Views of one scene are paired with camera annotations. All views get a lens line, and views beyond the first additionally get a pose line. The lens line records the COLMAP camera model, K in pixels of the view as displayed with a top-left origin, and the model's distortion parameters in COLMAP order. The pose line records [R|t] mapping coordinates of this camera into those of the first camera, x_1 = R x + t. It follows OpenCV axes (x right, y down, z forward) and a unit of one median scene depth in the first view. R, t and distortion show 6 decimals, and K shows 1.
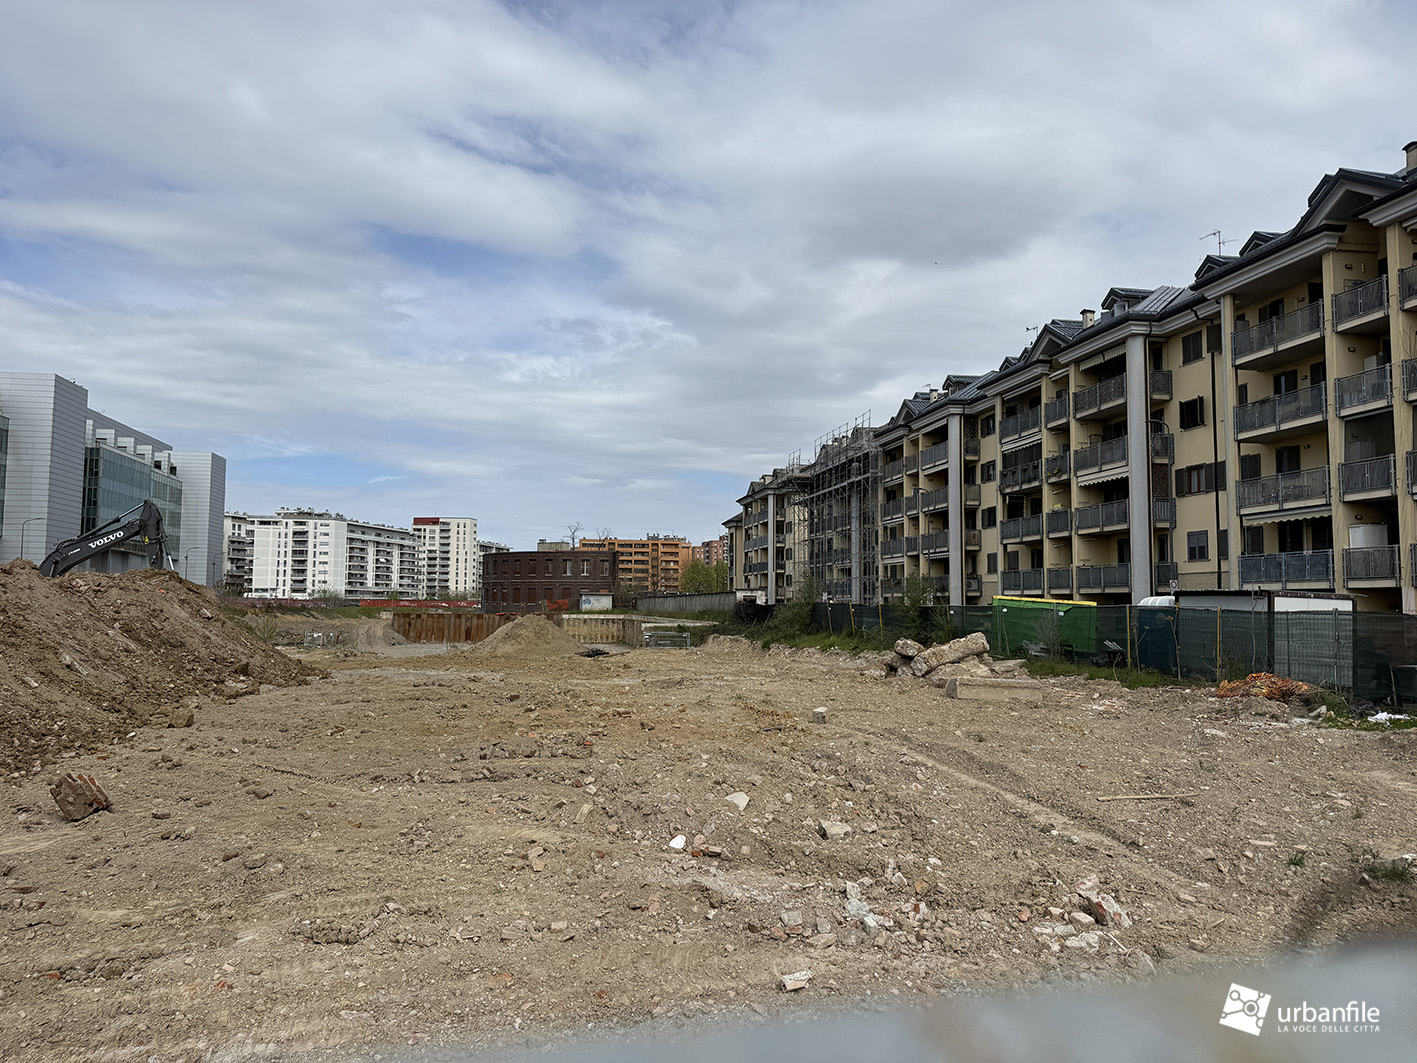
lens RADIAL K [[1002.7, 0, 699.0], [0, 1002.7, 519.2], [0, 0, 1]] dist [0.063885, -0.073581]
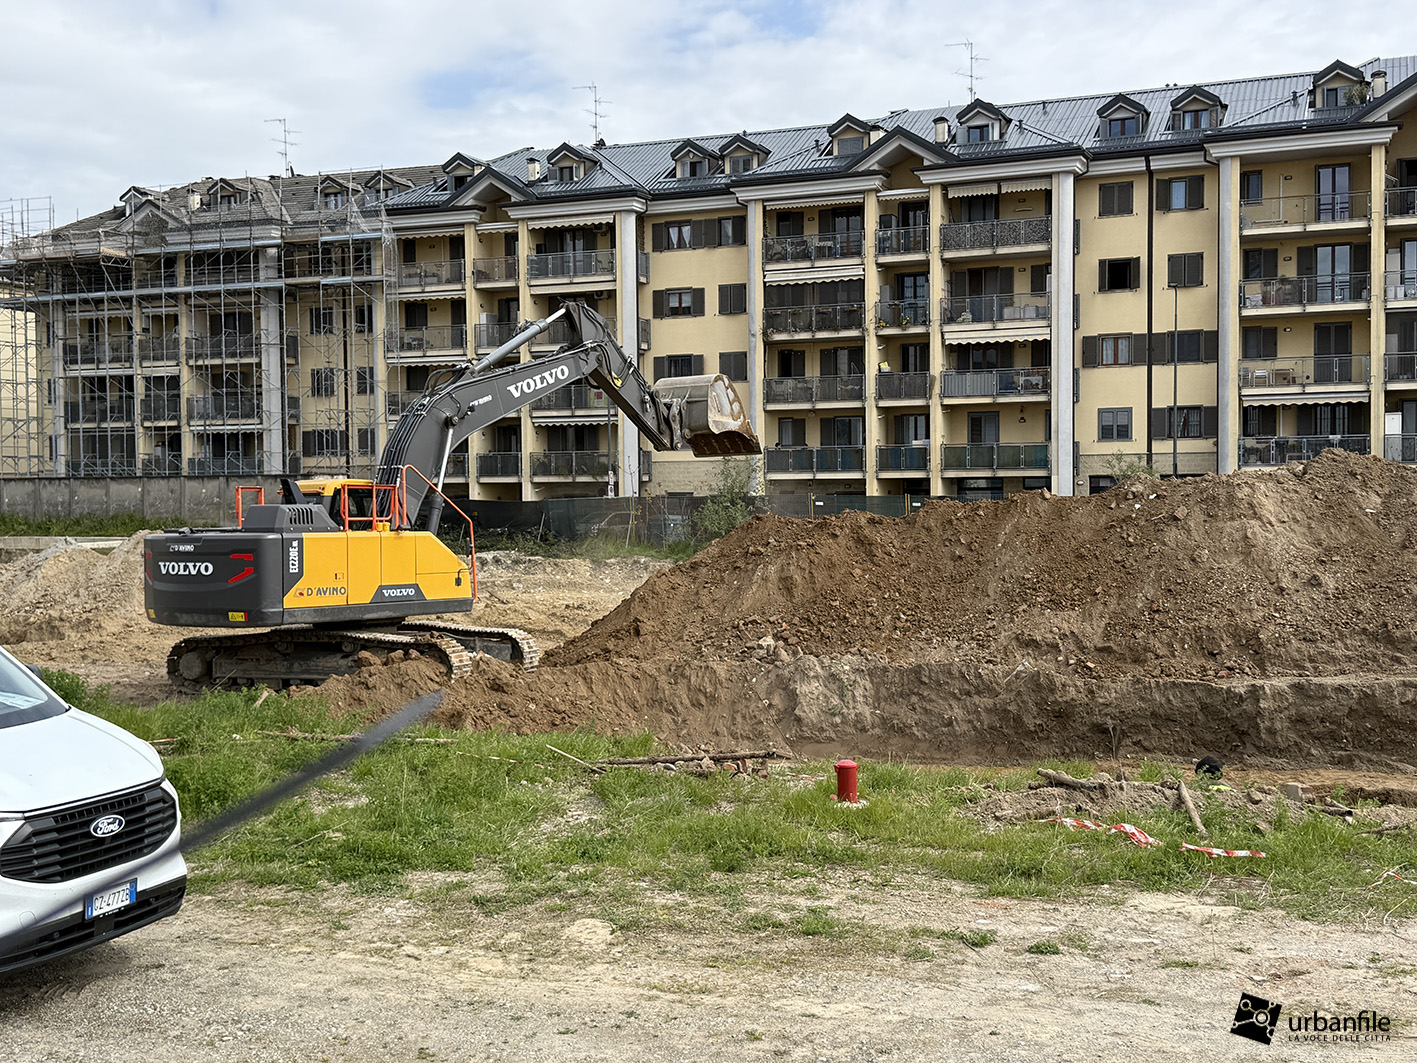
lens RADIAL K [[1647.4, 0, 713.7], [0, 1647.4, 520.2], [0, 0, 1]] dist [0.098364, 0.000000]
pose [[0.547487, -0.034427, 0.836106, -0.459466], [-0.057180, 0.995279, 0.078422, 0.007934], [-0.834858, -0.090743, 0.542934, 0.238642]]
